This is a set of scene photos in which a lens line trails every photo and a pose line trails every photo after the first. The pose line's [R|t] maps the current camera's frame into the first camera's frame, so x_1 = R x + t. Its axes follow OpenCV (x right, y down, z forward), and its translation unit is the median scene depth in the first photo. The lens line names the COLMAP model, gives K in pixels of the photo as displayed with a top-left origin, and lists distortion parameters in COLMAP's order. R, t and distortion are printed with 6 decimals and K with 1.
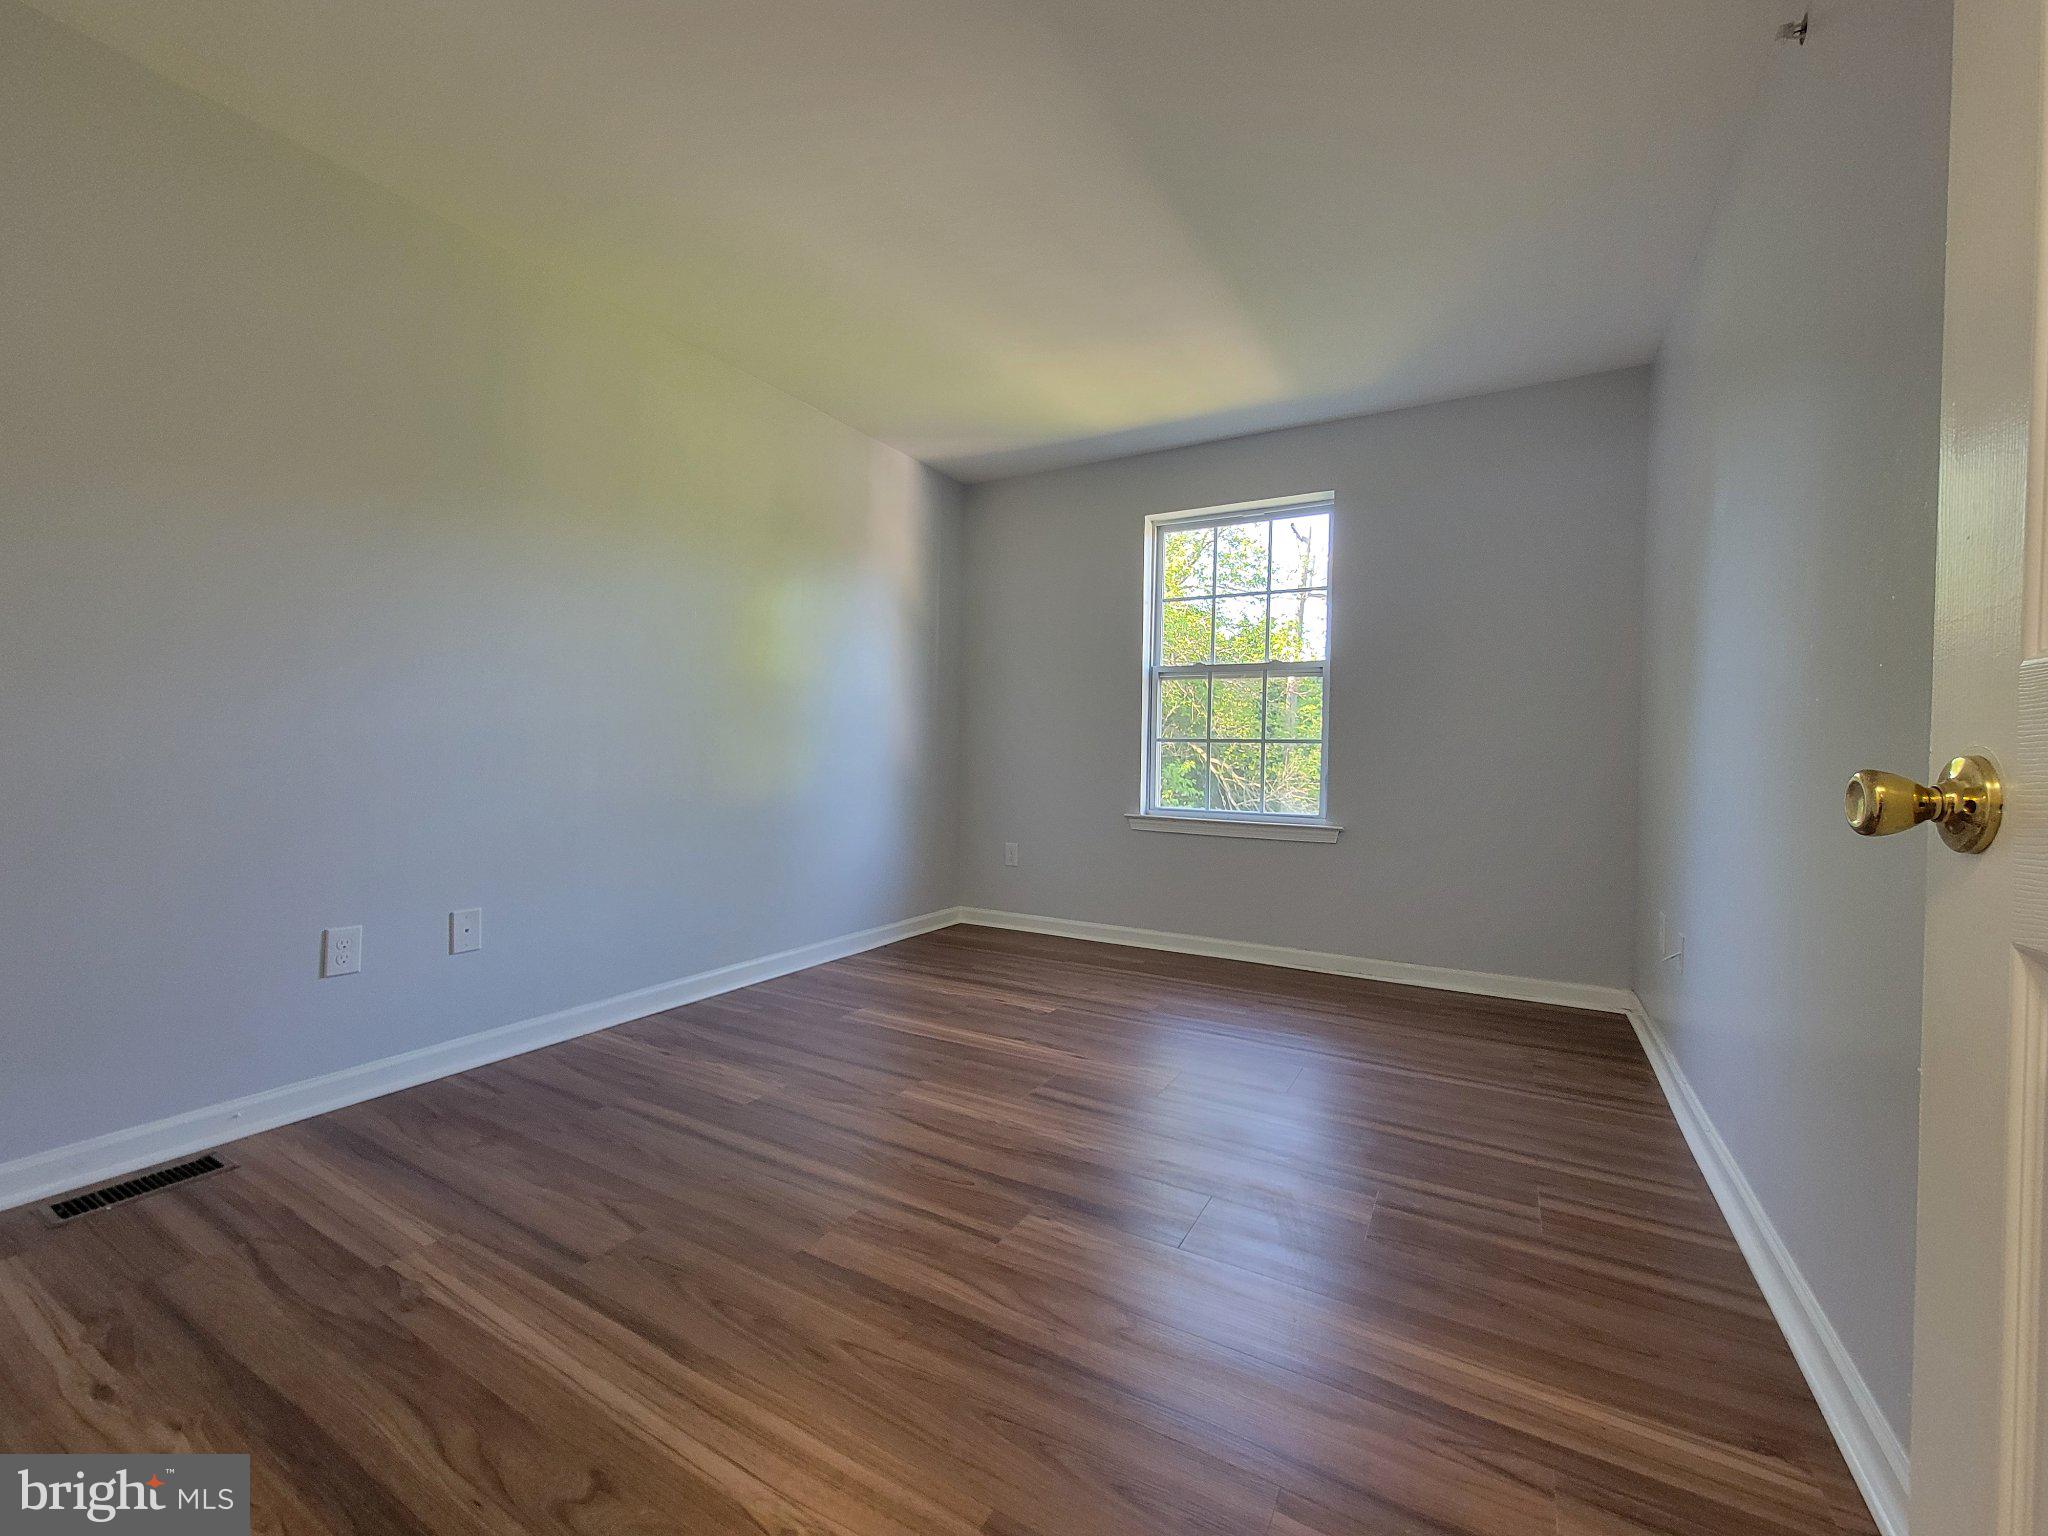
lens RADIAL K [[831.0, 0, 1013.7], [0, 831.0, 764.8], [0, 0, 1]] dist [0.000883, 0.000399]
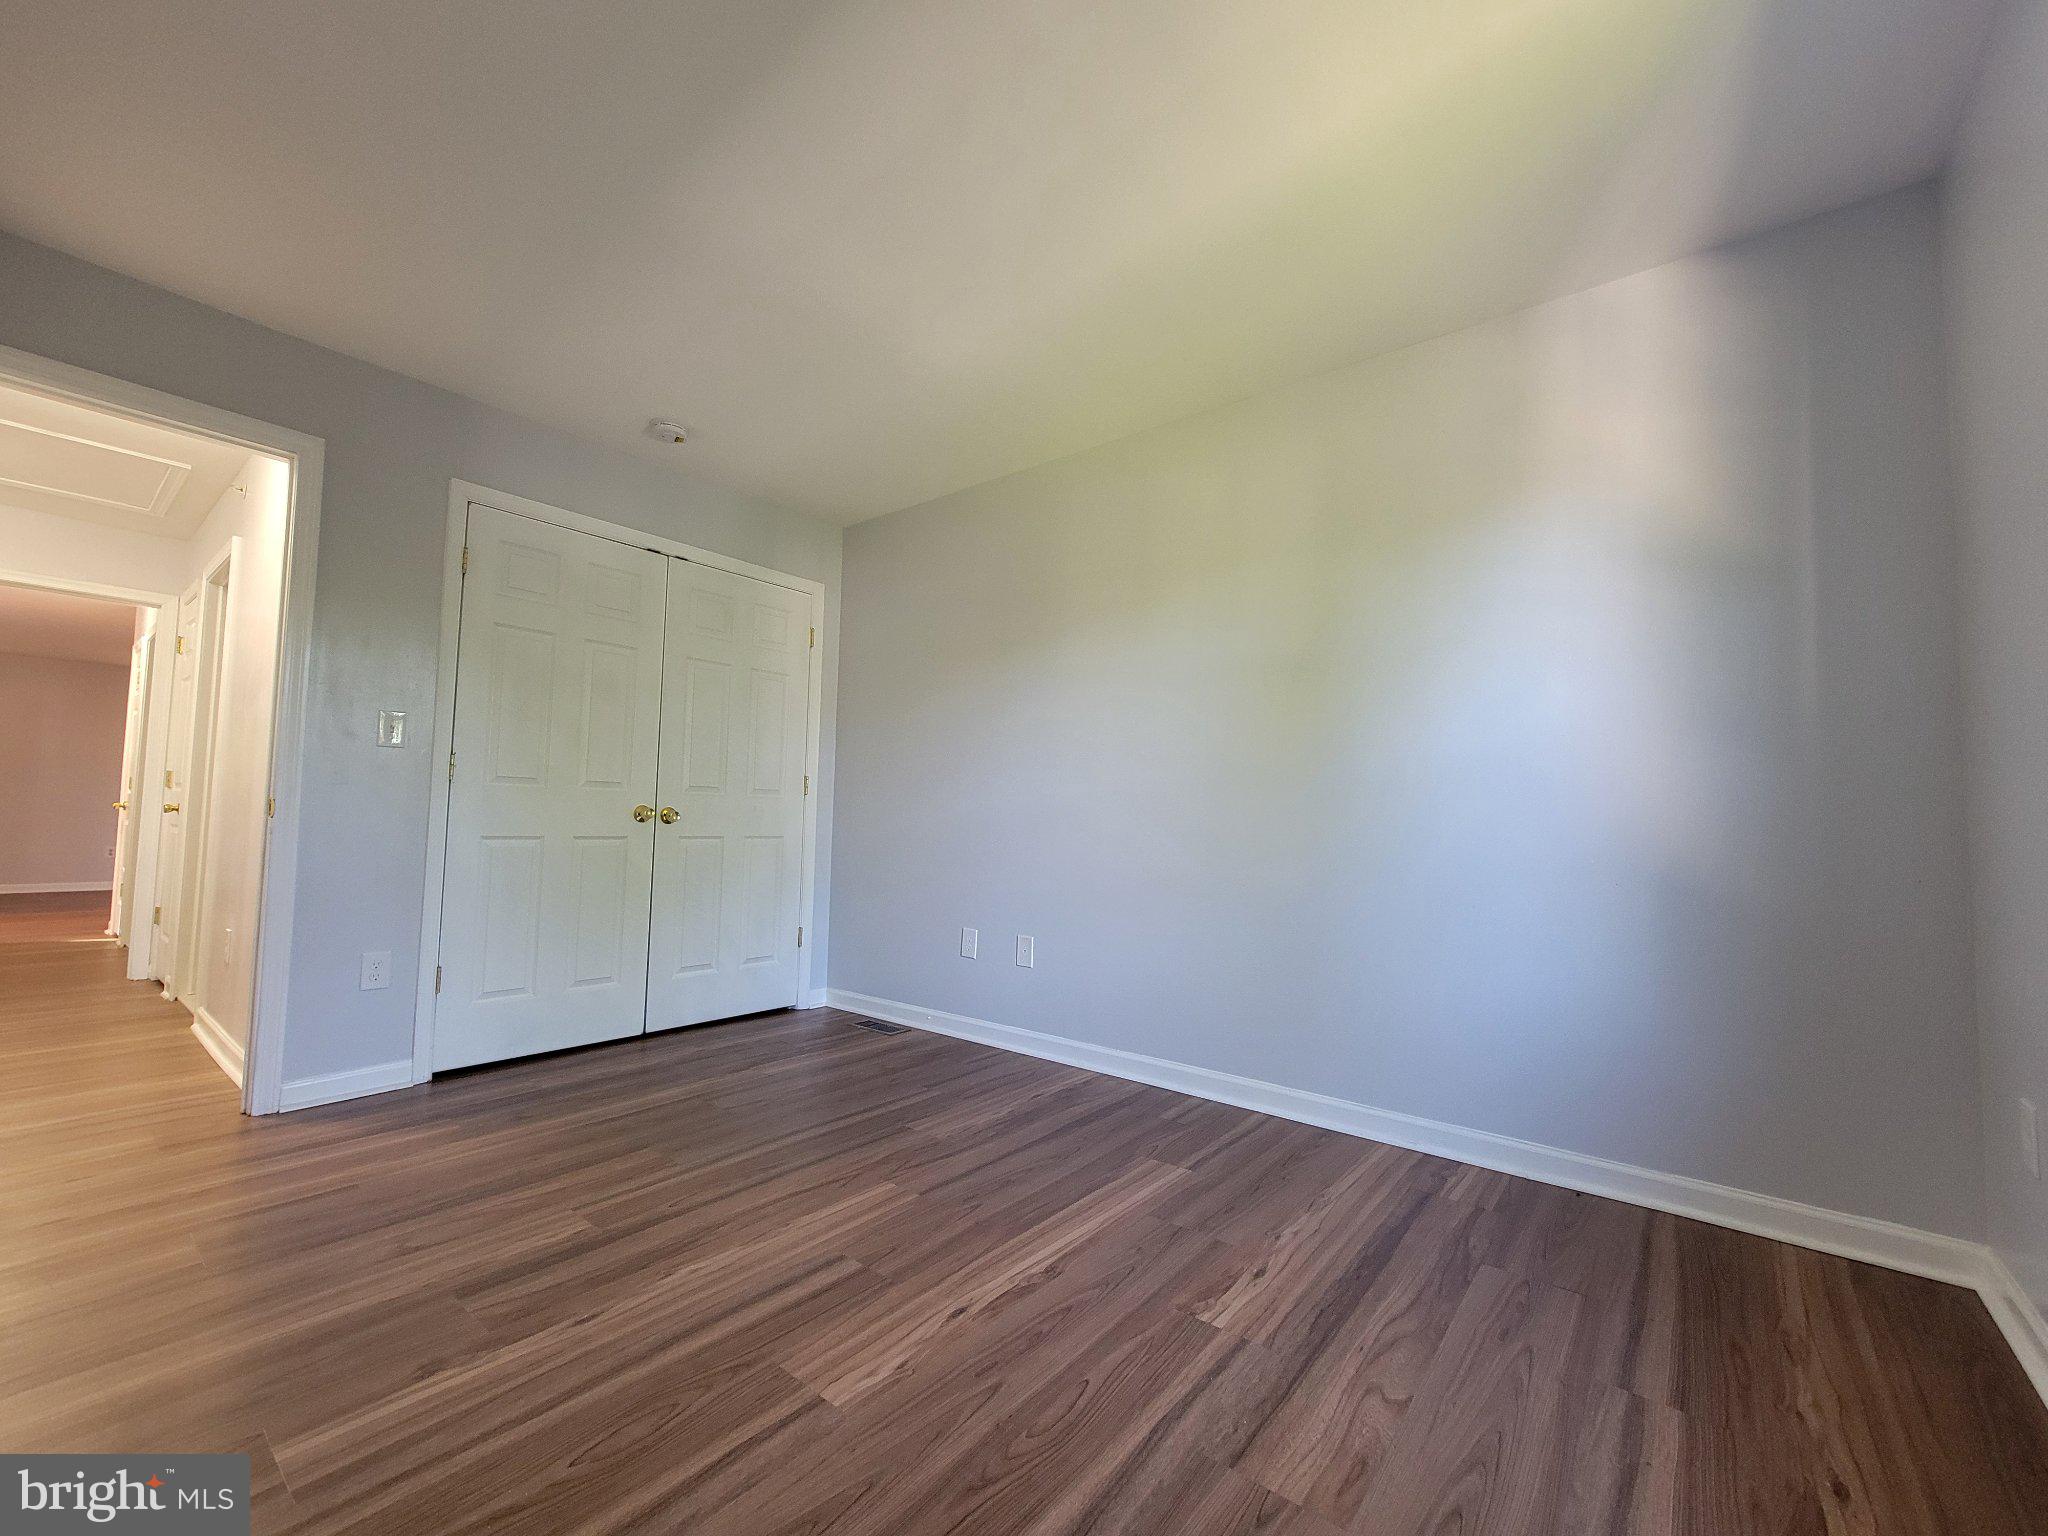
lens RADIAL K [[831.0, 0, 1012.8], [0, 831.0, 779.6], [0, 0, 1]] dist [0.000883, 0.000399]
pose [[-0.150968, -0.058341, -0.986816, 0.669012], [-0.028166, 0.998106, -0.054700, -0.014062], [0.988137, 0.019536, -0.152325, 1.058466]]
